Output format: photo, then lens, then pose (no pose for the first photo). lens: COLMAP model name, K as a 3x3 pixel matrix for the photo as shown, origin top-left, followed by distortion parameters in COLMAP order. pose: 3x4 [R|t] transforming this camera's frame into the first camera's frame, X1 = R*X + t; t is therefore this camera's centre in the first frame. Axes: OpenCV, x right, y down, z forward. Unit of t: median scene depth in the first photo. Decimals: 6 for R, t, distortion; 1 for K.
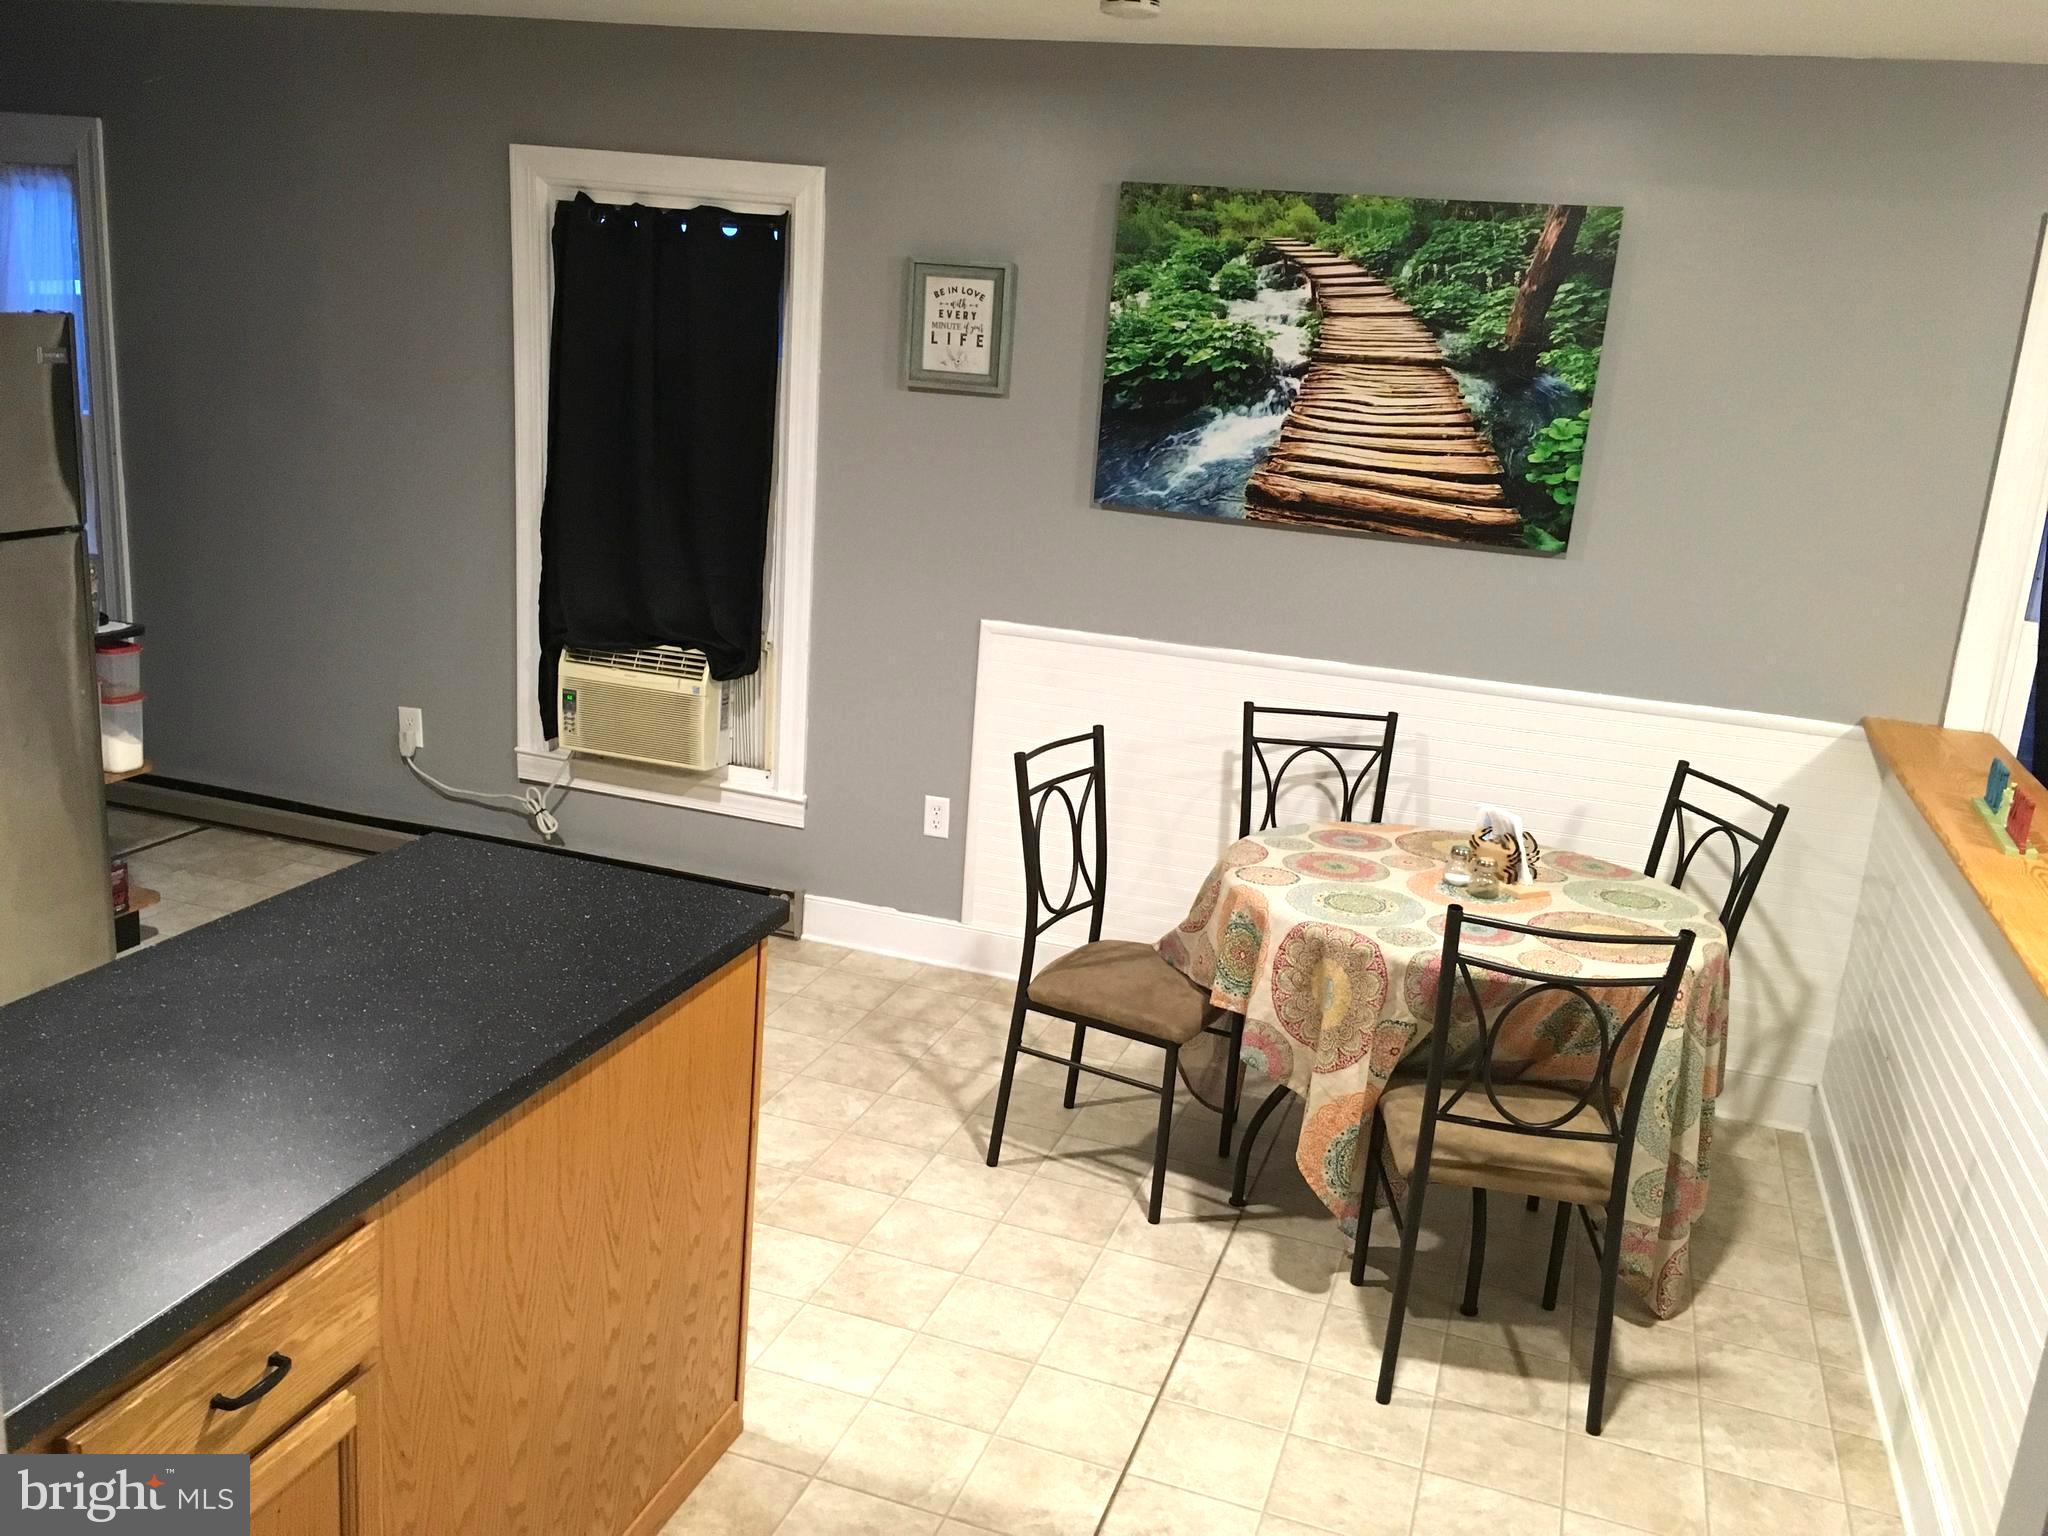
lens RADIAL K [[1754.7, 0, 1024.0], [0, 1754.7, 768.0], [0, 0, 1]] dist [0.100051, -0.141828]
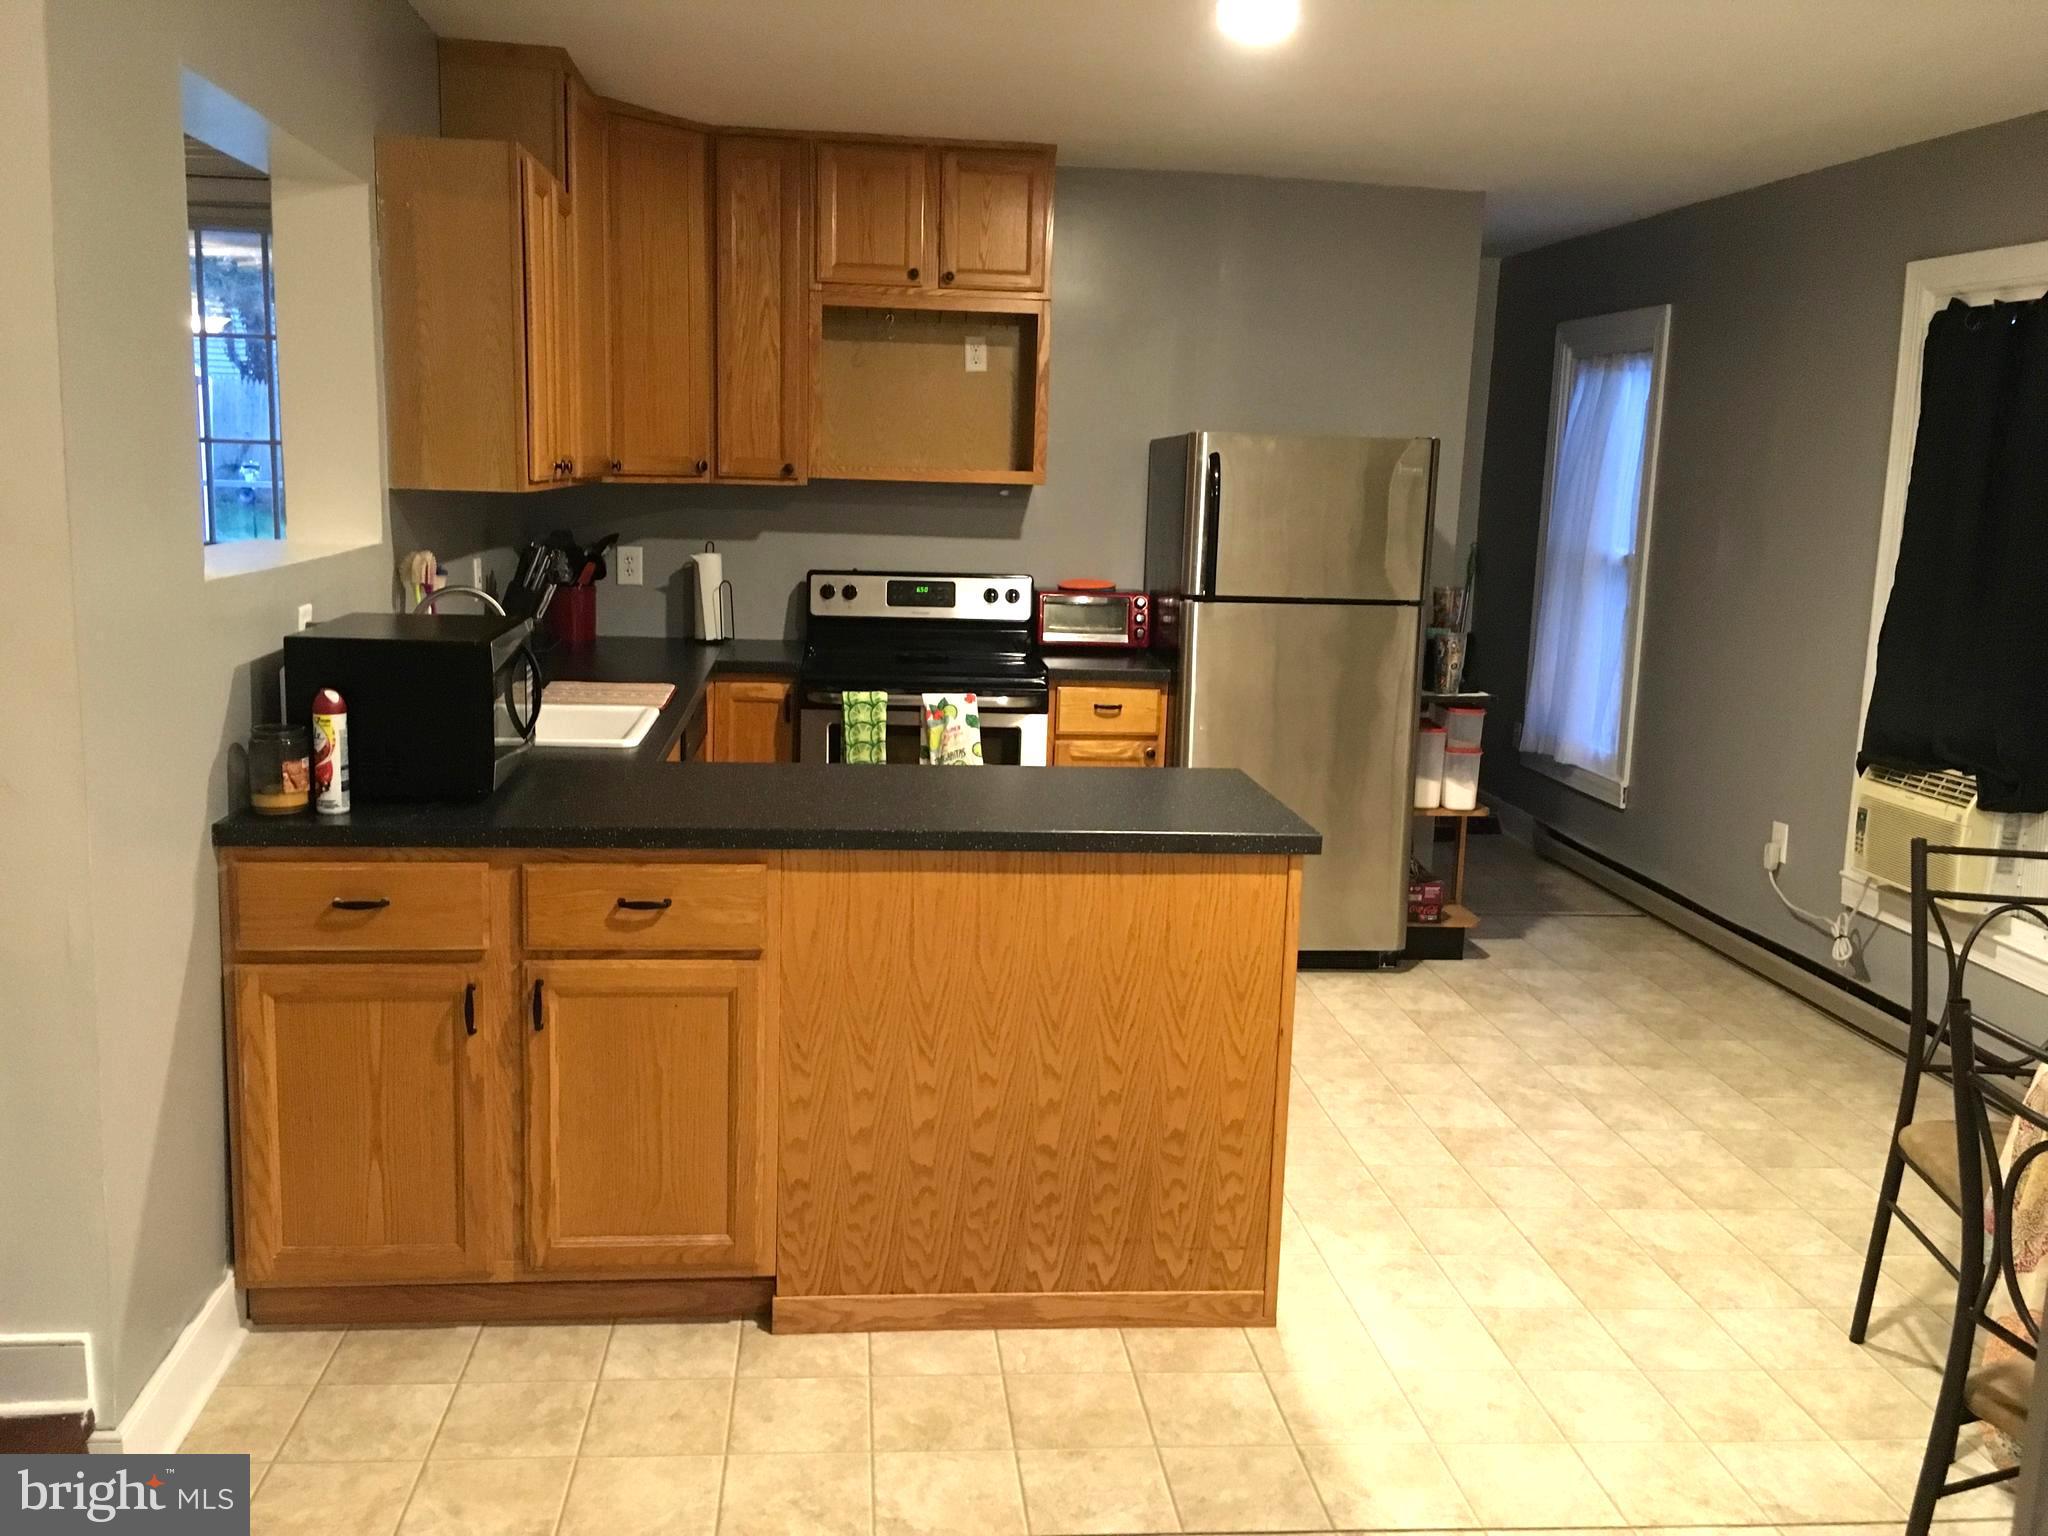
lens RADIAL K [[1754.7, 0, 1024.0], [0, 1754.7, 768.0], [0, 0, 1]] dist [0.100051, -0.141828]
pose [[0.420618, 0.095650, -0.902181, 0.435487], [-0.232421, 0.972601, -0.005244, 0.046717], [0.876961, 0.211892, 0.431325, 0.190565]]
